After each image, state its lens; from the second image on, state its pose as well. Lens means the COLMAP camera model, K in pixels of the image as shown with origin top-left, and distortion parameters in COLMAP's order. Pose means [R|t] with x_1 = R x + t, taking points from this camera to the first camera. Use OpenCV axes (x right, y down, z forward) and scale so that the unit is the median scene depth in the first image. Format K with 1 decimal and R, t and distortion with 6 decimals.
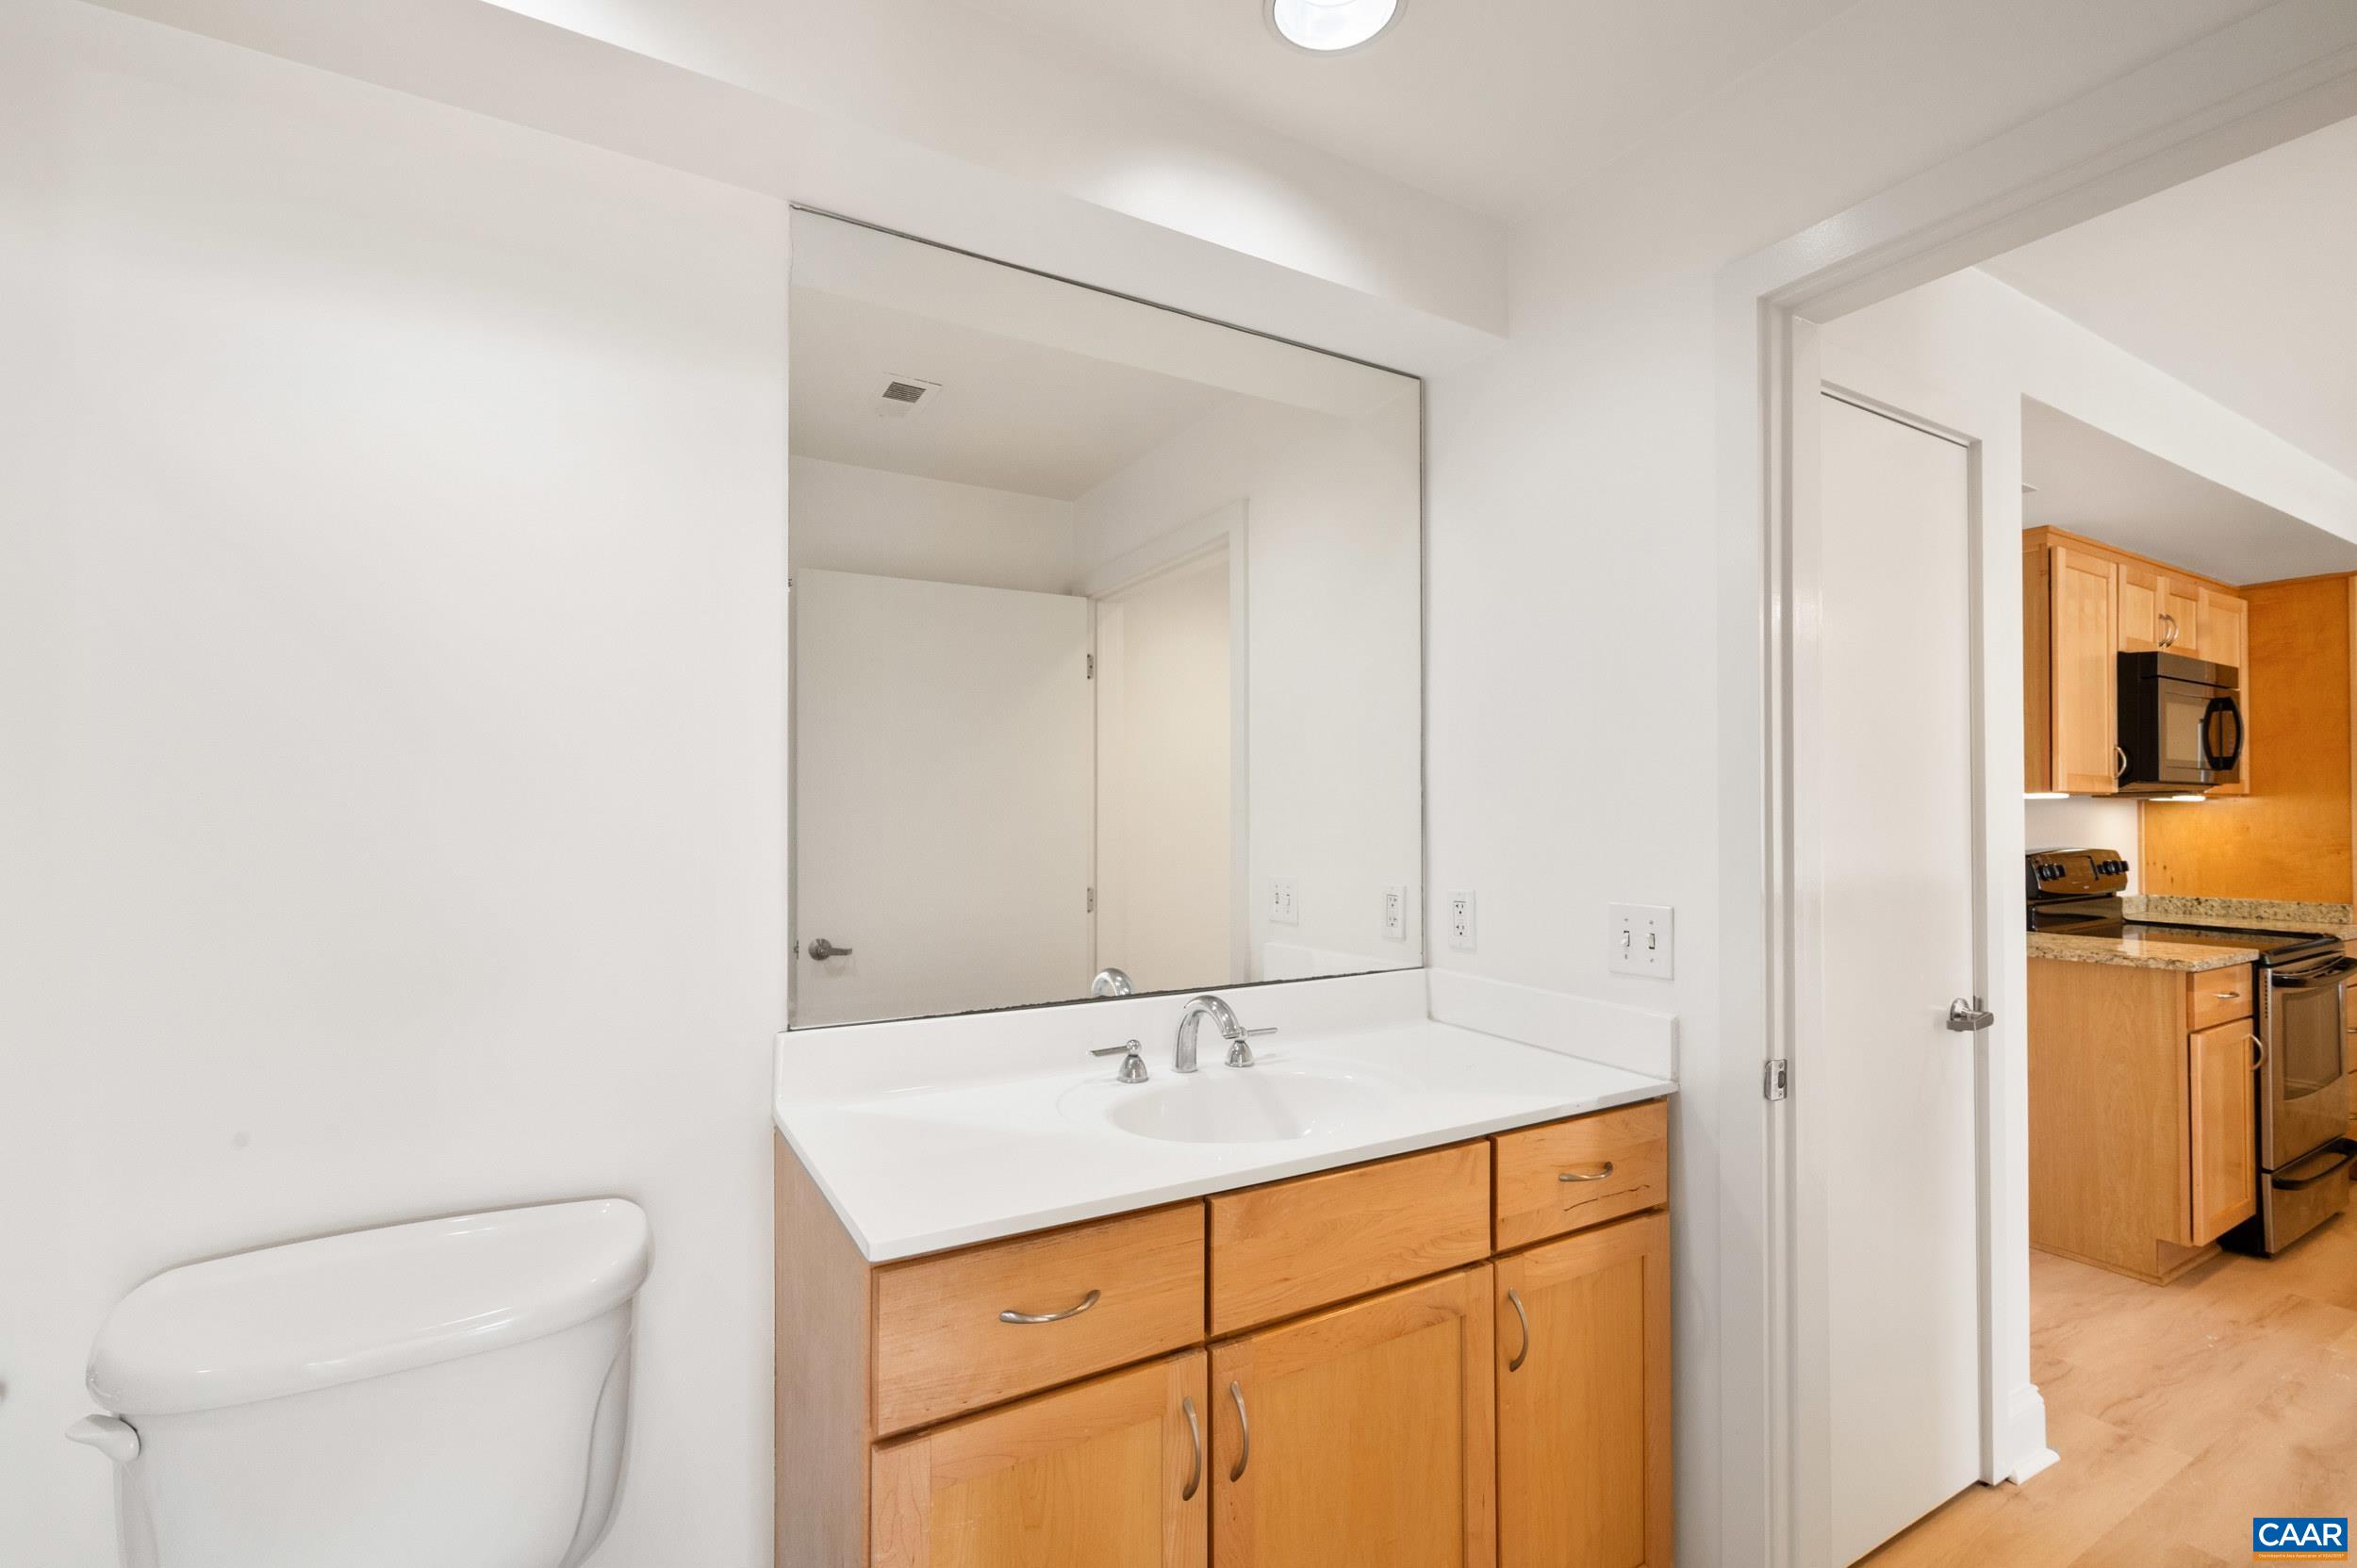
lens RADIAL K [[1036.6, 0, 1182.6], [0, 1036.6, 799.2], [0, 0, 1]] dist [-0.001606, -0.000049]
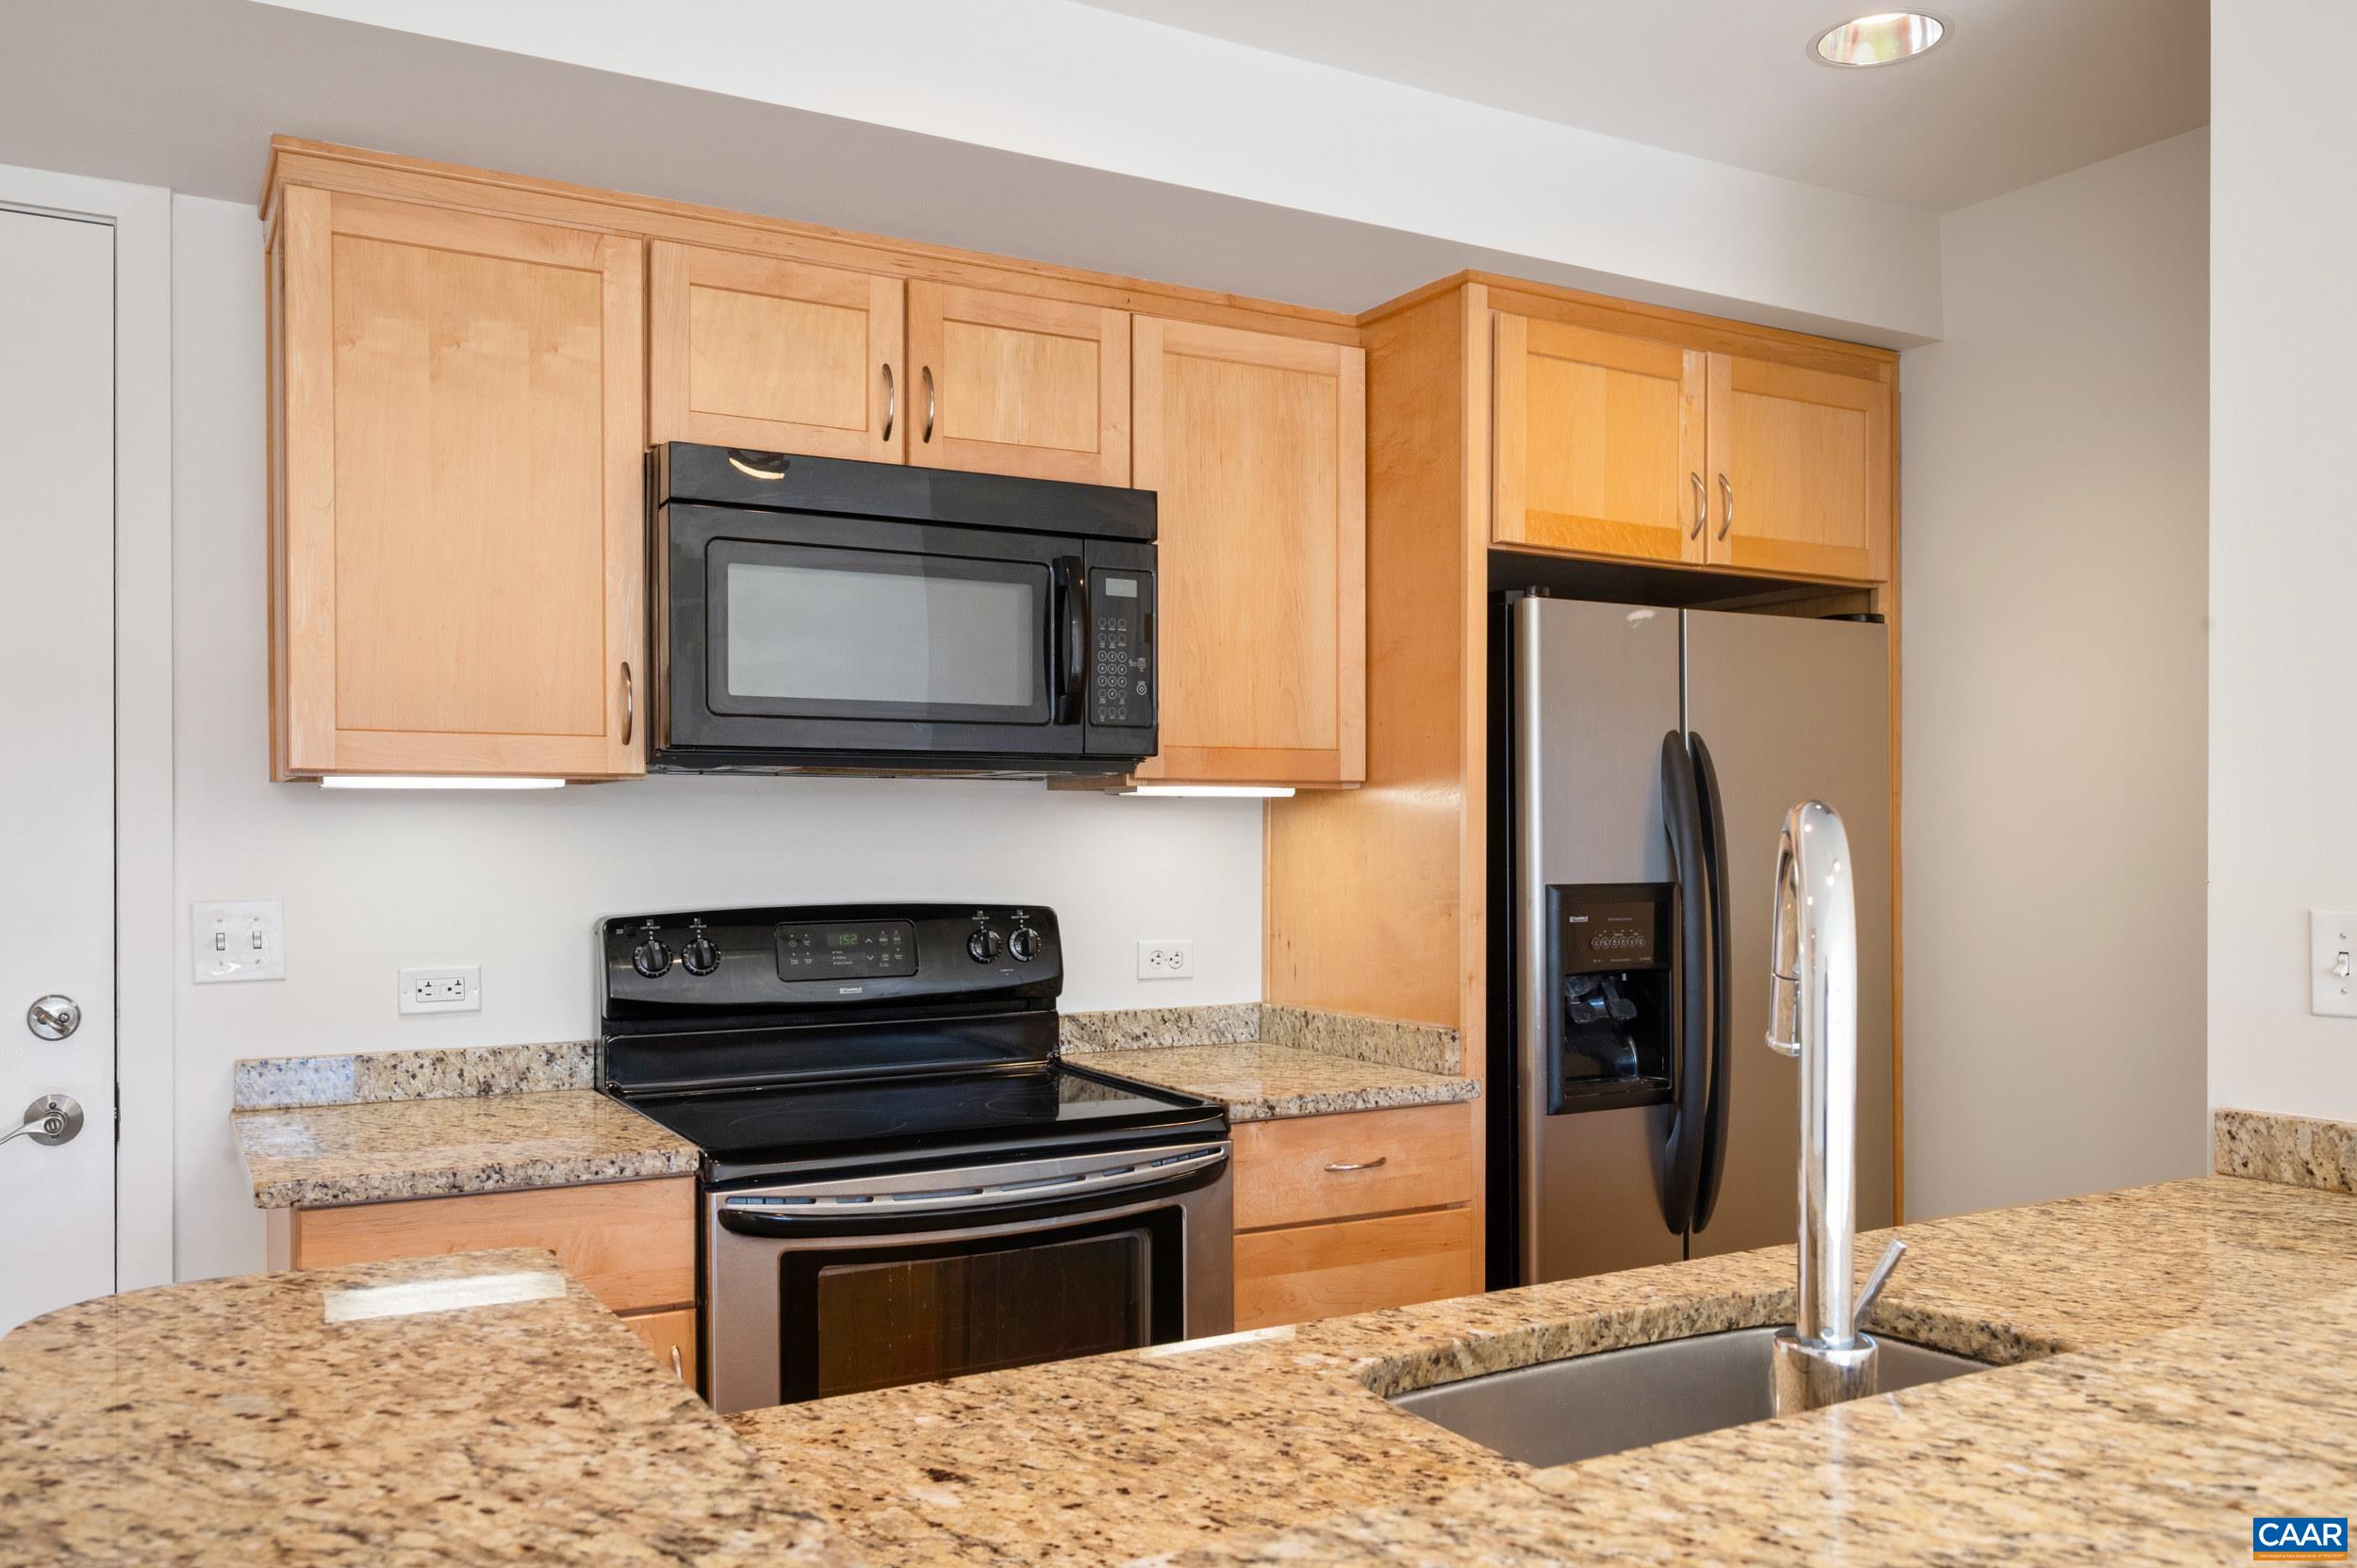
lens RADIAL K [[1828.3, 0, 1187.7], [0, 1828.3, 846.9], [0, 0, 1]] dist [-0.002156, 0.008878]
pose [[0.999898, -0.003374, -0.013872, 0.983699], [0.003627, 0.999827, 0.018246, 0.008853], [0.013808, -0.018294, 0.999737, 0.209452]]
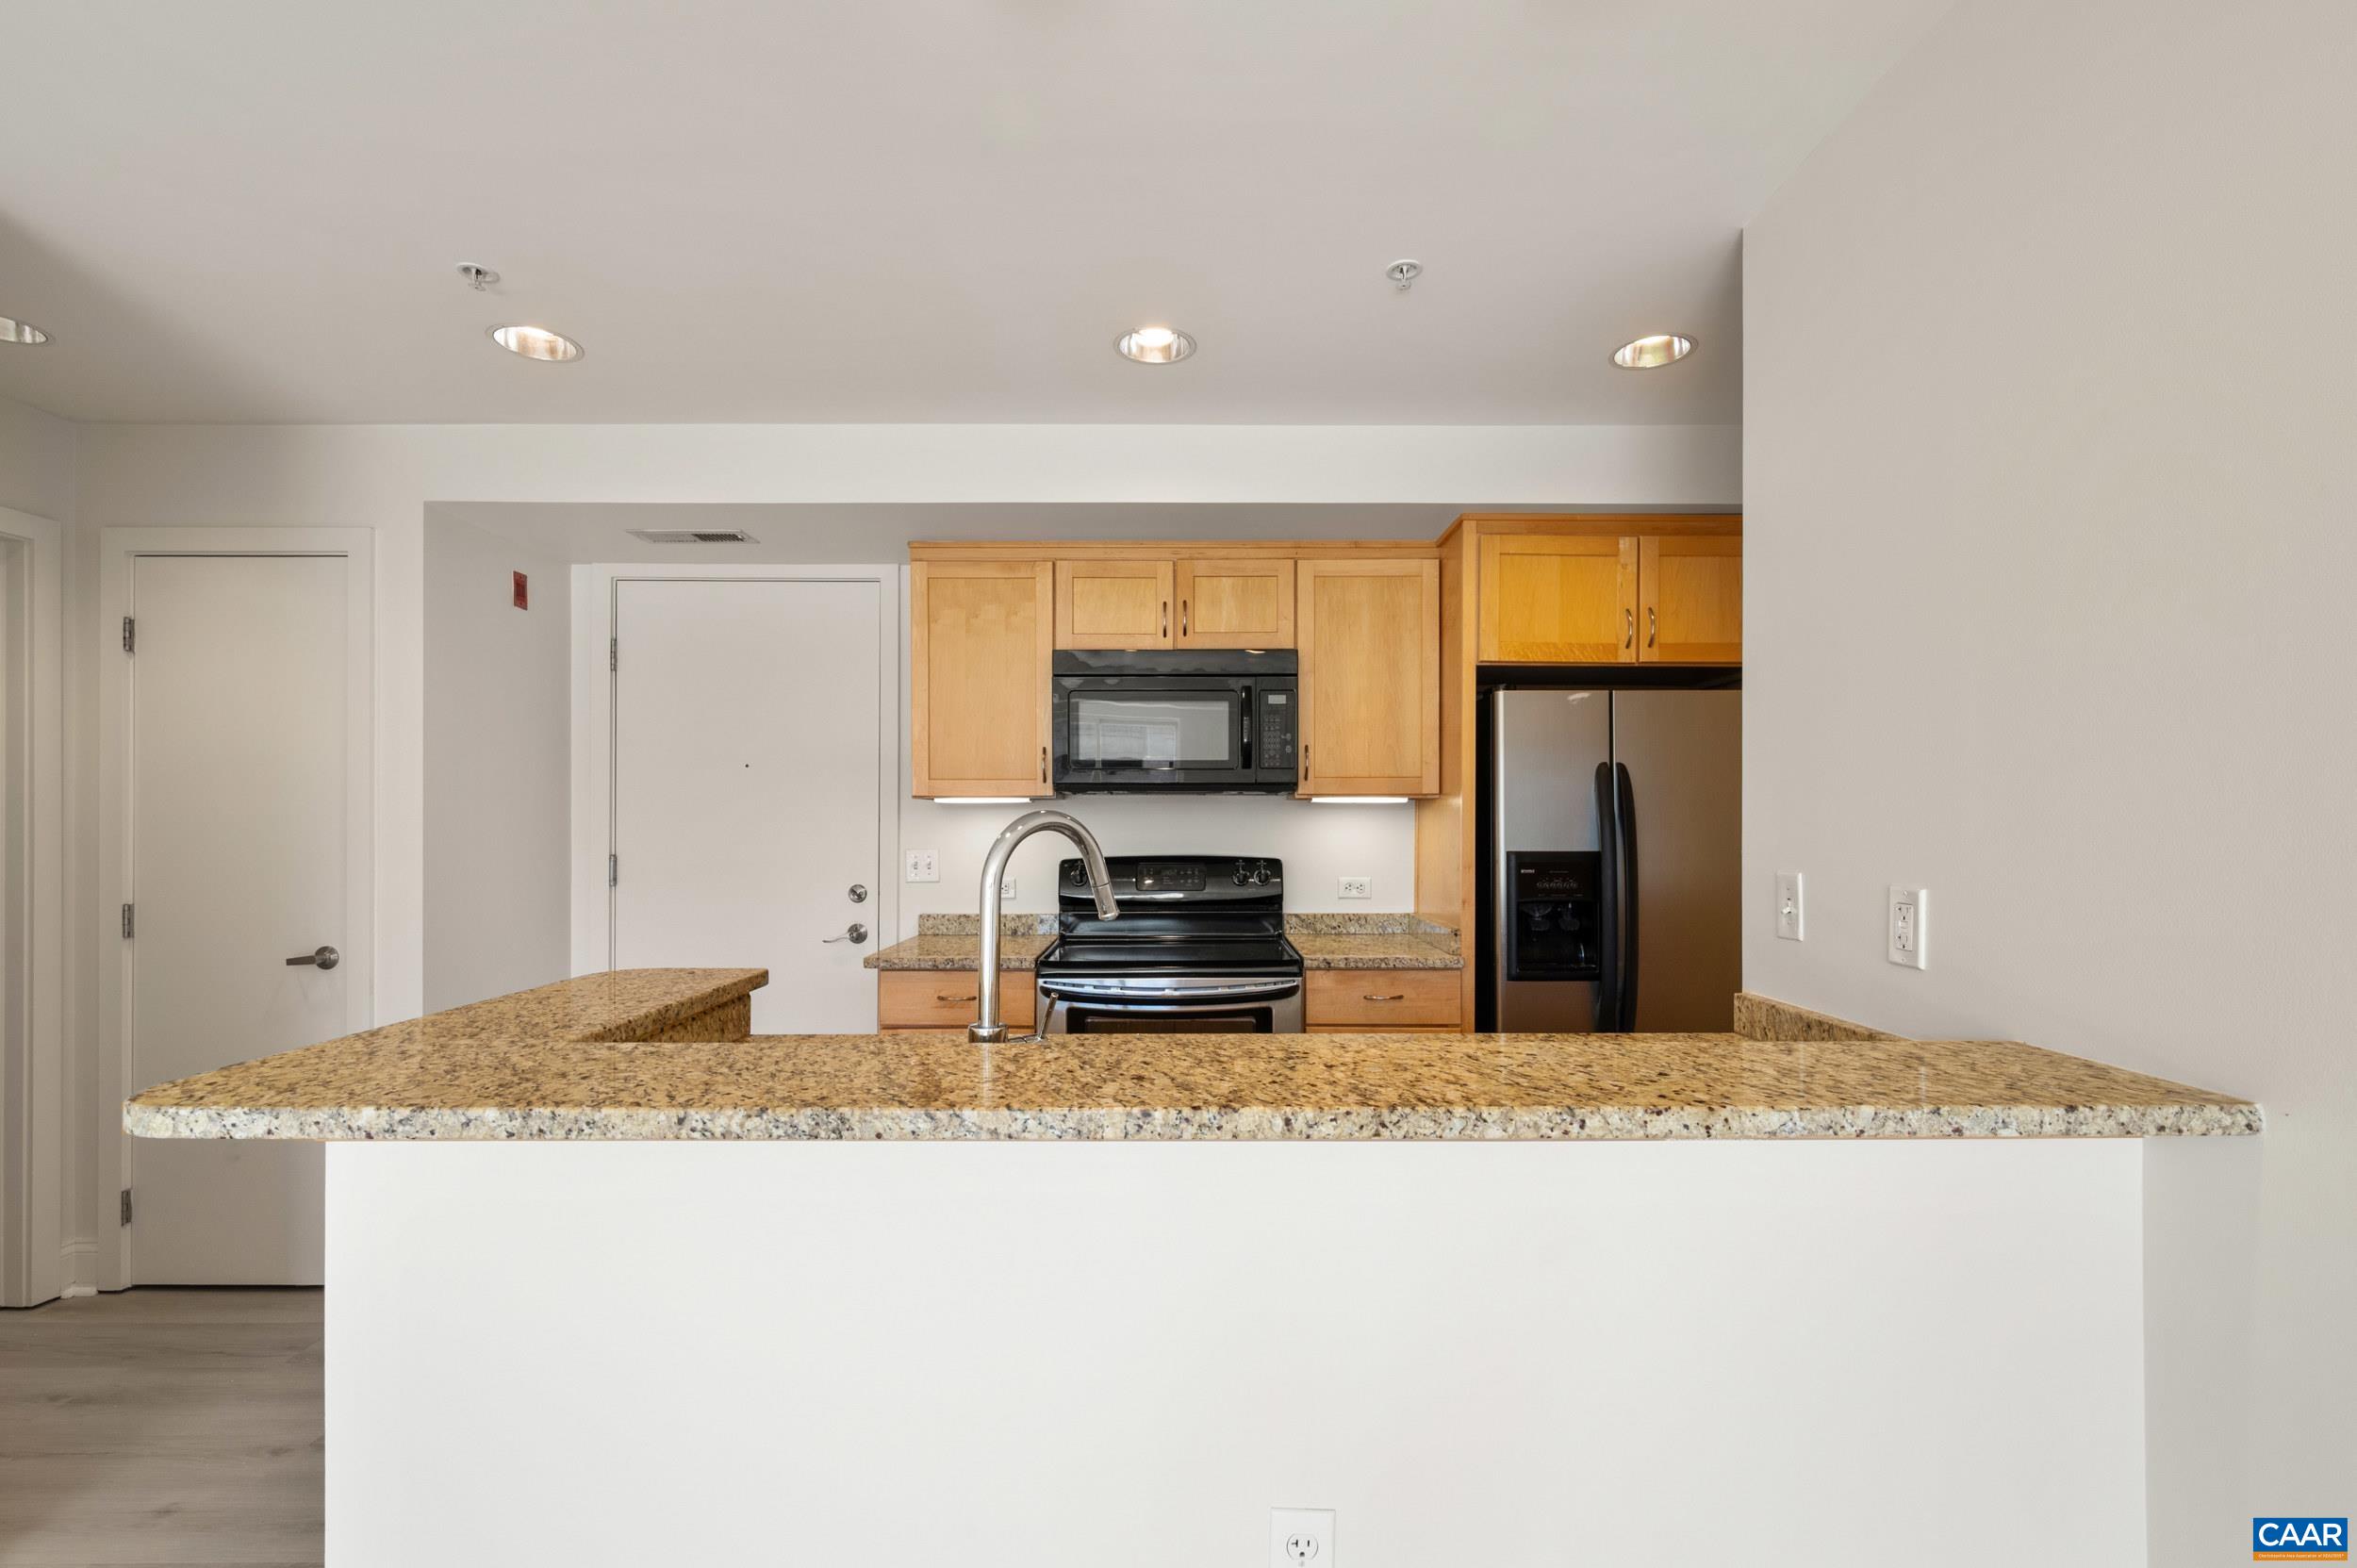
lens RADIAL K [[1038.7, 0, 1180.3], [0, 1038.7, 819.5], [0, 0, 1]] dist [0.000428, -0.000072]
pose [[0.864594, -0.002581, -0.502464, 1.293753], [0.007923, 0.999933, 0.008497, 0.006878], [0.502408, -0.011328, 0.864556, 0.183014]]
